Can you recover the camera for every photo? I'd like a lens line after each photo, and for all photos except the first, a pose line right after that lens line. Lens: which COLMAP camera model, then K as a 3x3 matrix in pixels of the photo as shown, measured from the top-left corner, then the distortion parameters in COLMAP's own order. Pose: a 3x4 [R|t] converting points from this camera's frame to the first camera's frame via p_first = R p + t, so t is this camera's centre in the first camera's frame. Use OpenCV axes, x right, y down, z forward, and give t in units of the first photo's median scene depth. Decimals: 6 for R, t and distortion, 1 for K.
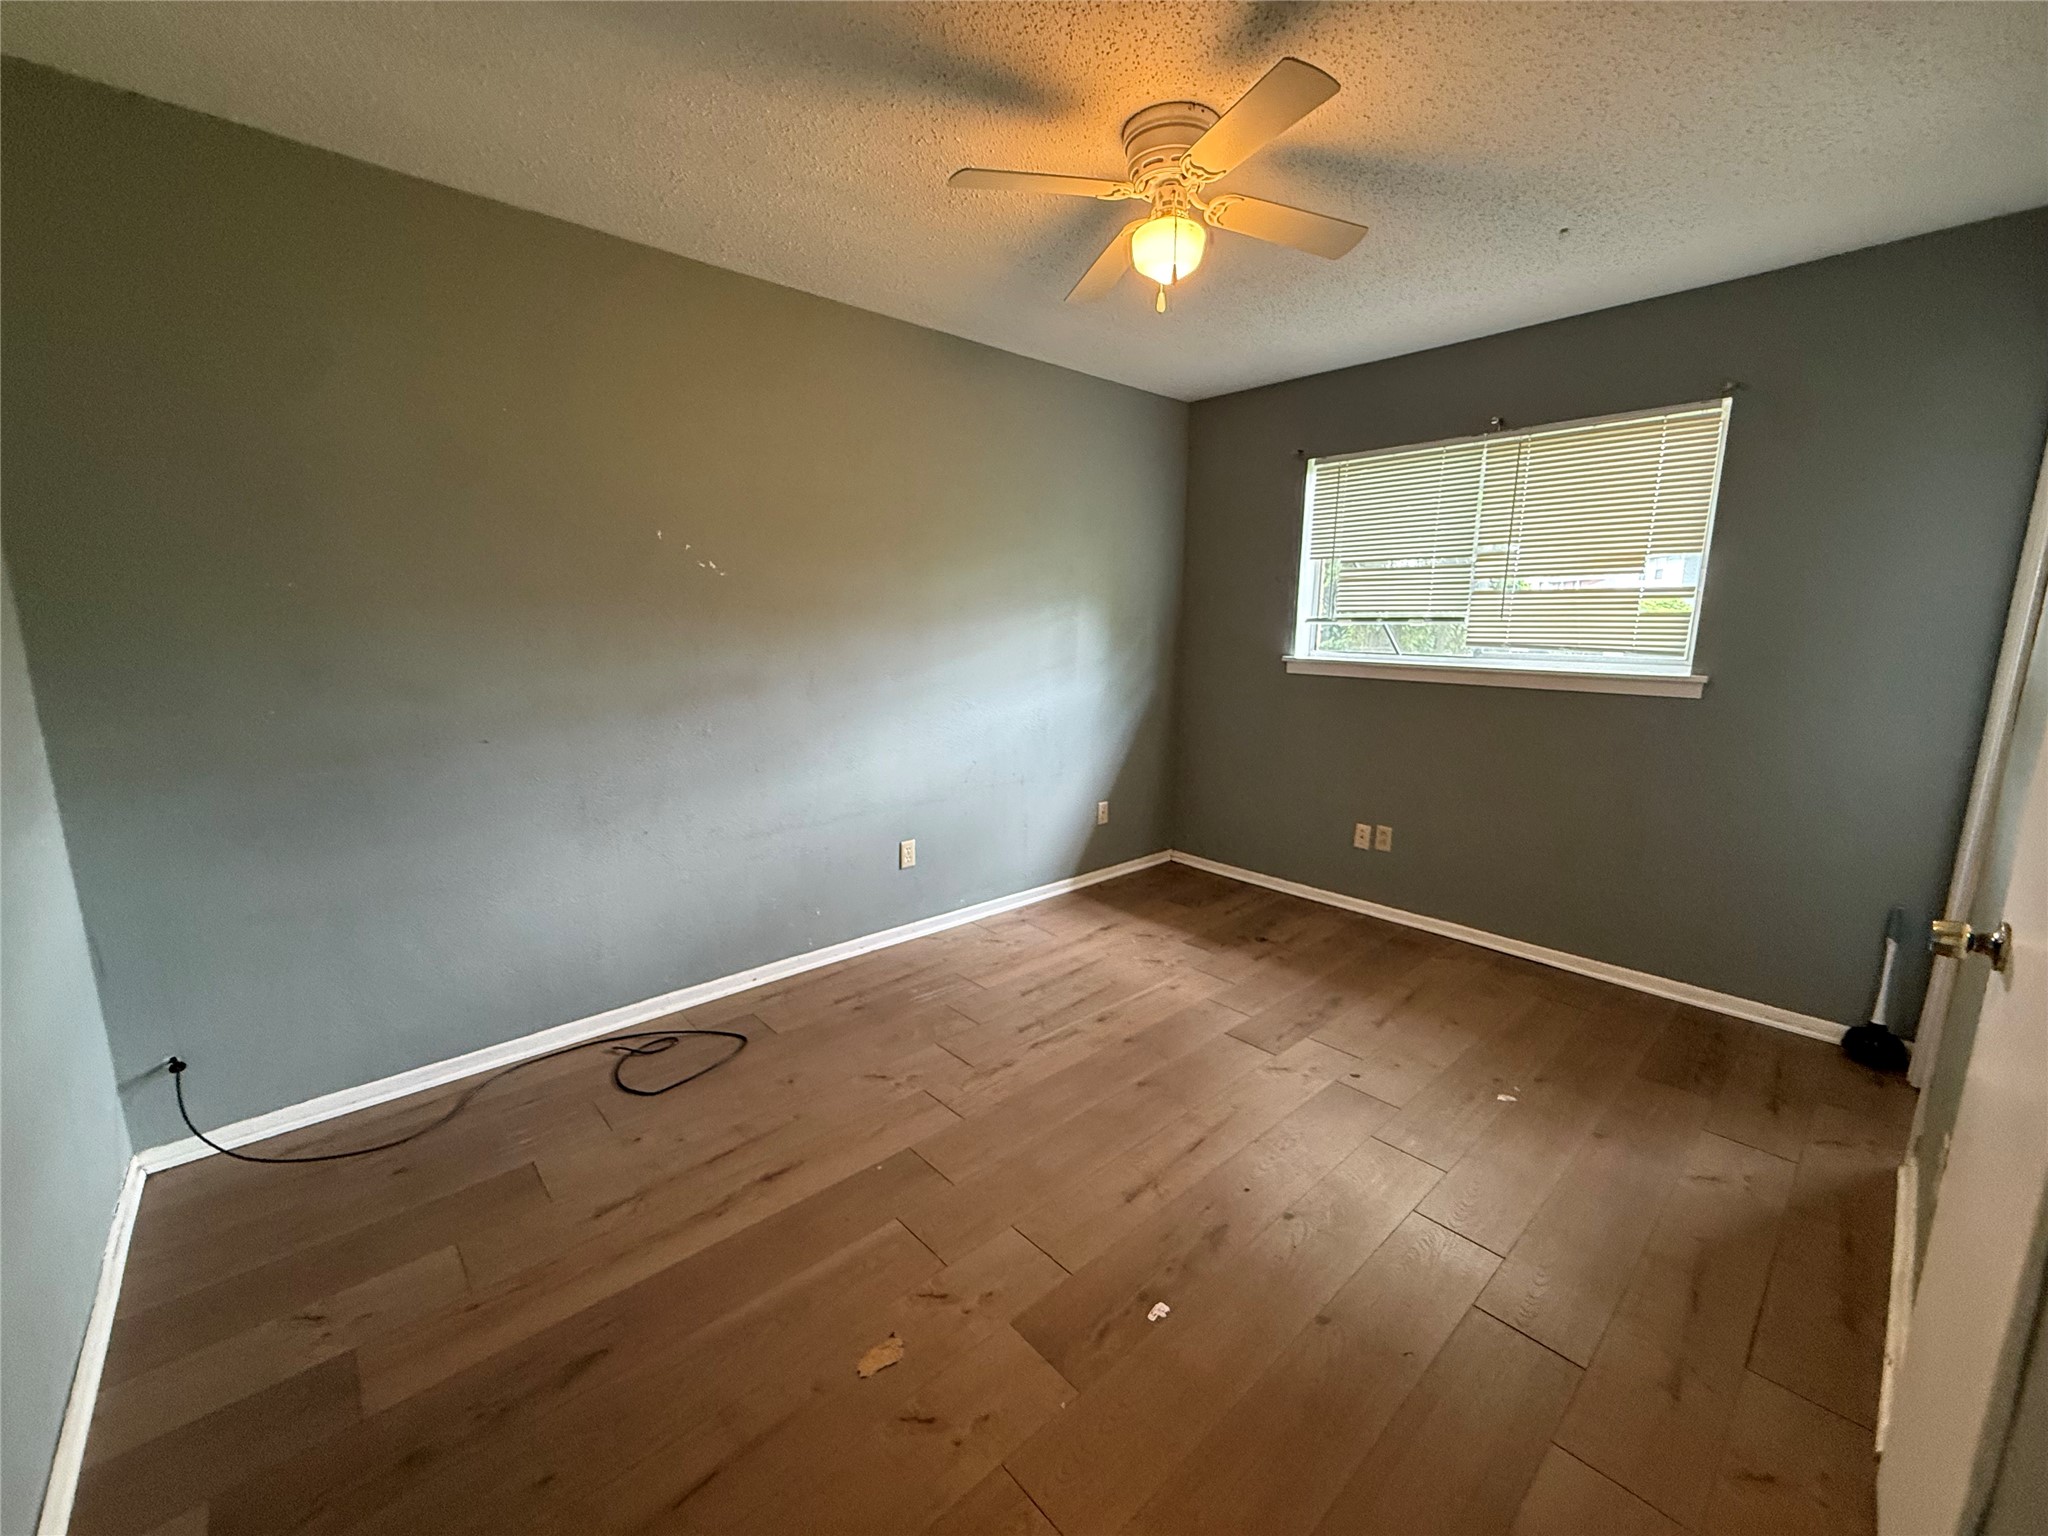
lens RADIAL K [[815.2, 0, 1020.9], [0, 815.2, 769.6], [0, 0, 1]] dist [-0.000869, 0.000089]
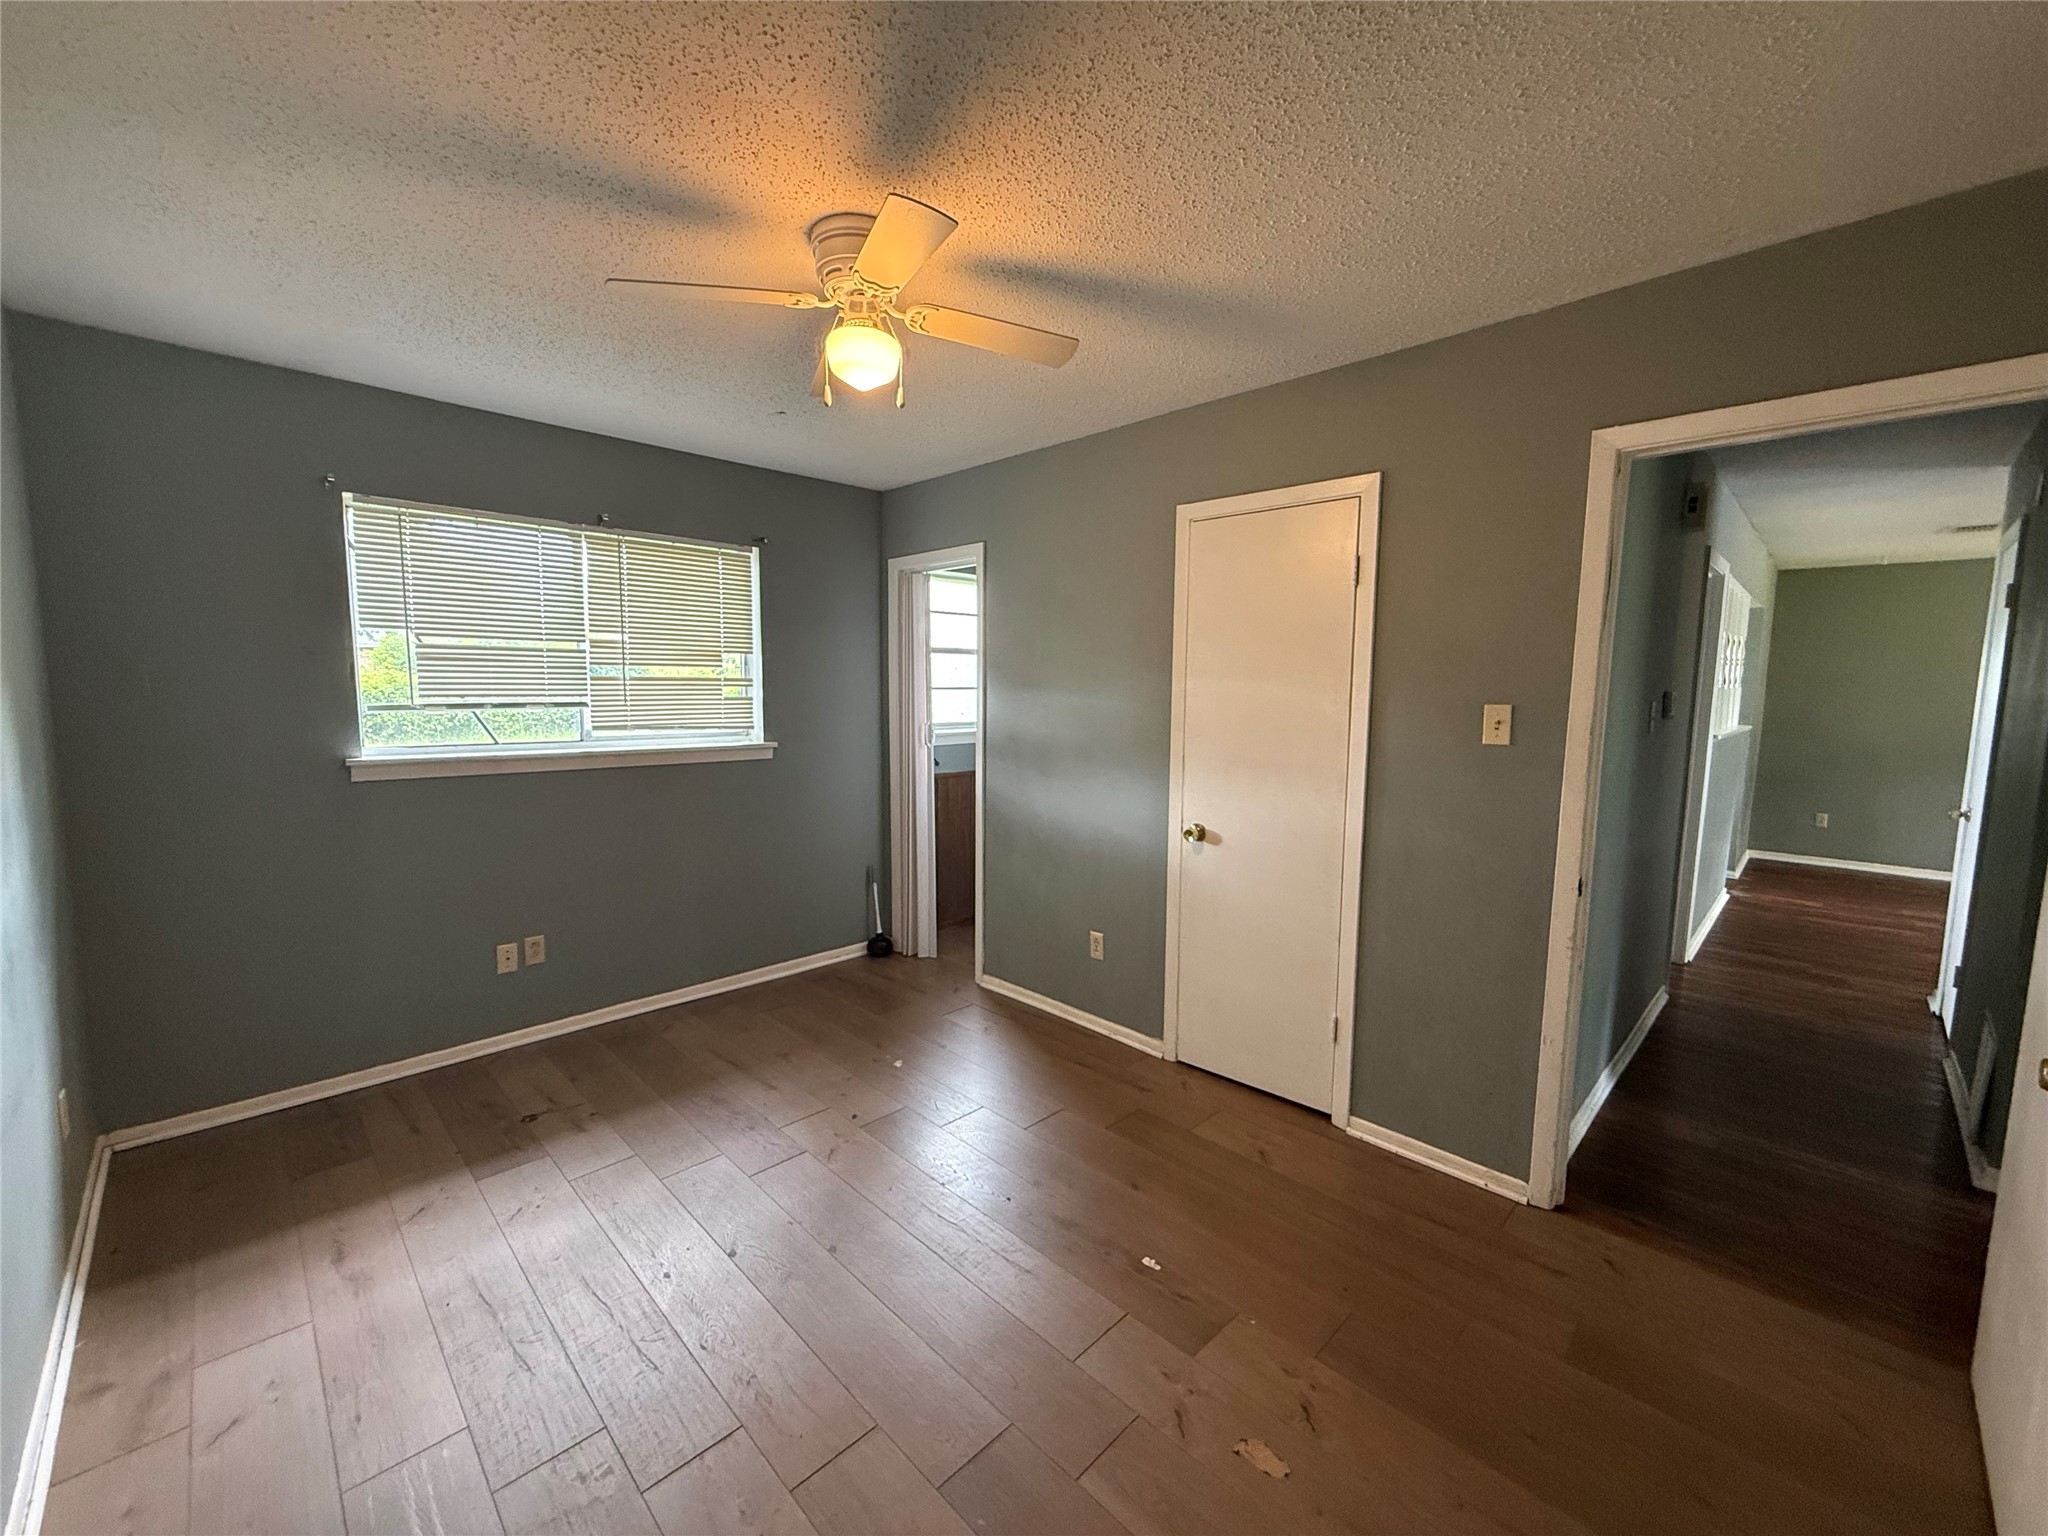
lens RADIAL K [[815.2, 0, 1021.3], [0, 815.2, 770.8], [0, 0, 1]] dist [-0.000869, 0.000089]
pose [[-0.046765, -0.113826, 0.992399, -0.481924], [0.169478, 0.978179, 0.120181, -0.136412], [-0.984424, 0.173810, -0.026454, 0.525144]]
